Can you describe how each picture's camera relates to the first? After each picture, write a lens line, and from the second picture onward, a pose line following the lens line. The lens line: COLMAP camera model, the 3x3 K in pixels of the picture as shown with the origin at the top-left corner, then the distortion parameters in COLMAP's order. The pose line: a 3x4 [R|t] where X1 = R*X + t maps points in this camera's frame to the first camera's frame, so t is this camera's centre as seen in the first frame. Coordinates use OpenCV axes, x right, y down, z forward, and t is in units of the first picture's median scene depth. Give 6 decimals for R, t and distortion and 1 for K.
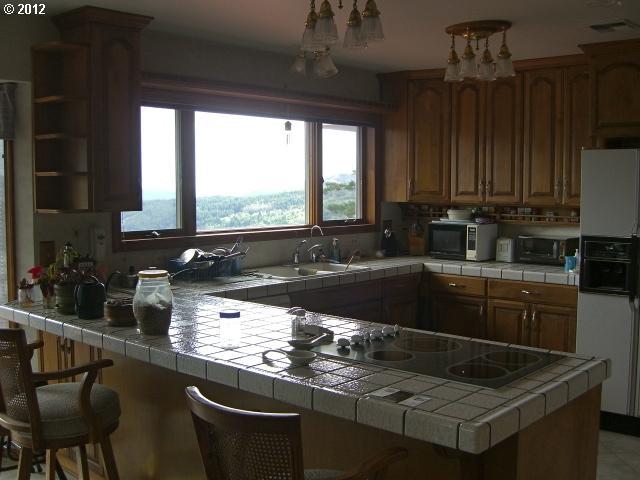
lens RADIAL K [[725.6, 0, 320.0], [0, 725.6, 240.0], [0, 0, 1]] dist [-0.123951, -0.014951]
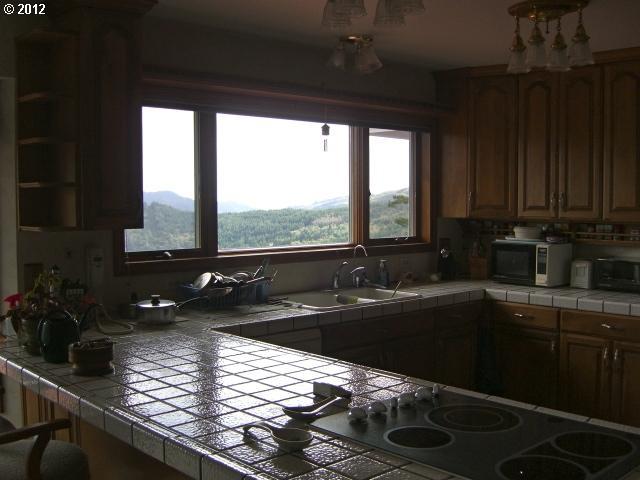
lens RADIAL K [[725.6, 0, 320.0], [0, 725.6, 240.0], [0, 0, 1]] dist [-0.123951, -0.014951]
pose [[0.995355, 0.004839, -0.096151, 0.034221], [-0.006610, 0.999814, -0.018117, -0.010824], [0.096046, 0.018669, 0.995202, 0.146391]]
